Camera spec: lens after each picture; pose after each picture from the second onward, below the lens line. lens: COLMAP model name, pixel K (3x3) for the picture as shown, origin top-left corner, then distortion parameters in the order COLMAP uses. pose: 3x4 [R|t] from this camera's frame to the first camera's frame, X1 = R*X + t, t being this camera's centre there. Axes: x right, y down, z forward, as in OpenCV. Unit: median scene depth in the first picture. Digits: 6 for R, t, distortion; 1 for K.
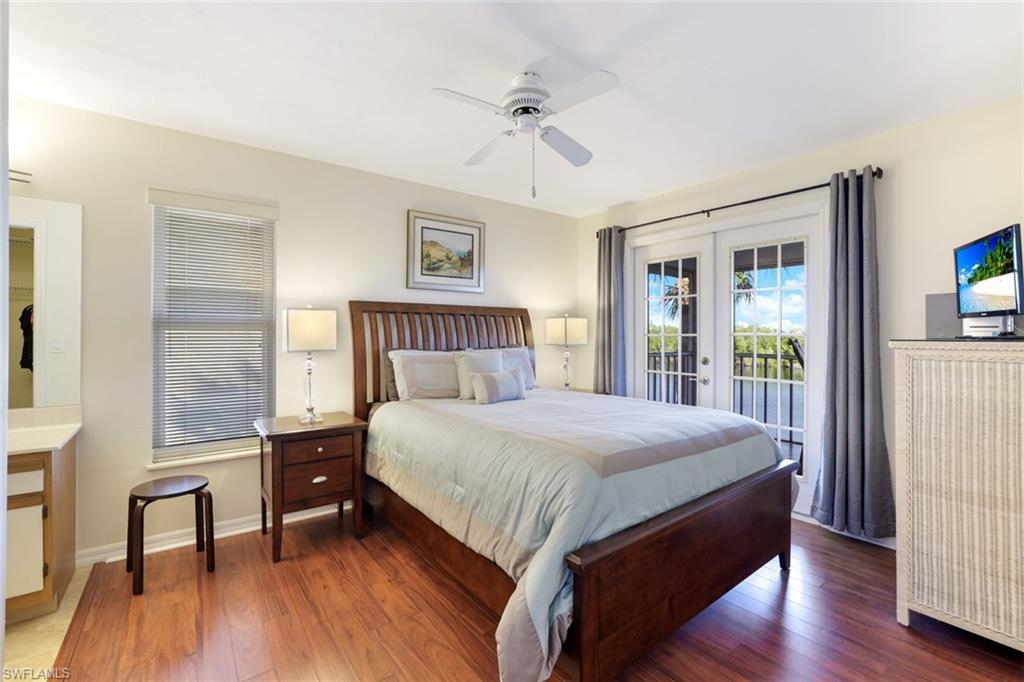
lens RADIAL K [[449.9, 0, 511.9], [0, 449.9, 336.5], [0, 0, 1]] dist [-0.045921, 0.016979]
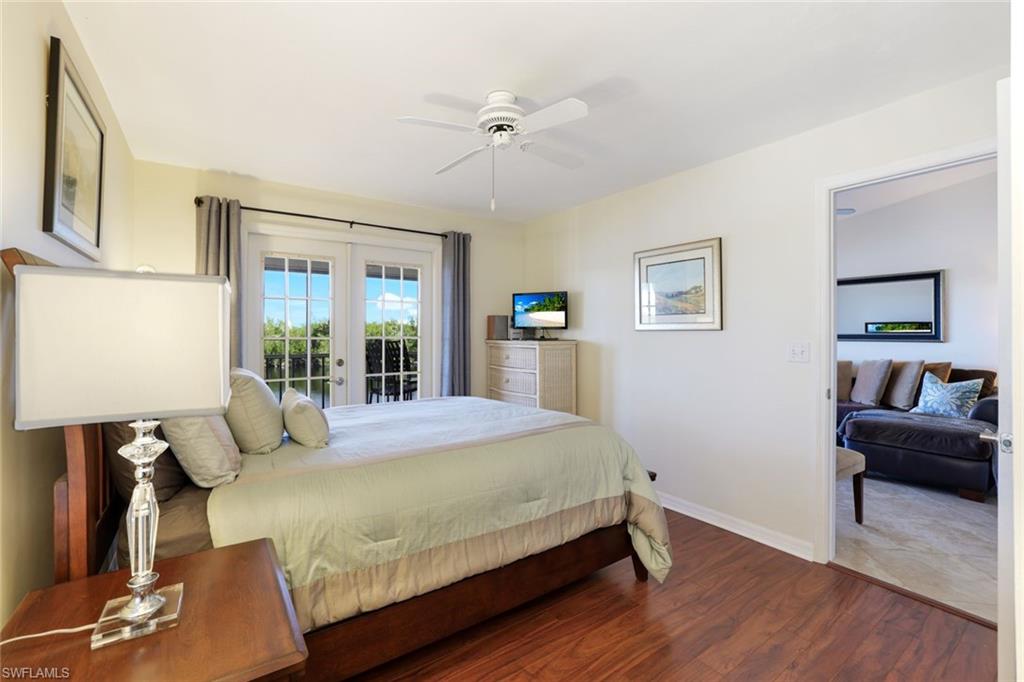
lens RADIAL K [[449.9, 0, 511.9], [0, 449.9, 336.5], [0, 0, 1]] dist [-0.045921, 0.016979]
pose [[0.037950, -0.012946, 0.999196, -0.720775], [0.006554, 0.999898, 0.012706, -0.021395], [-0.999258, 0.006066, 0.038030, 0.672403]]
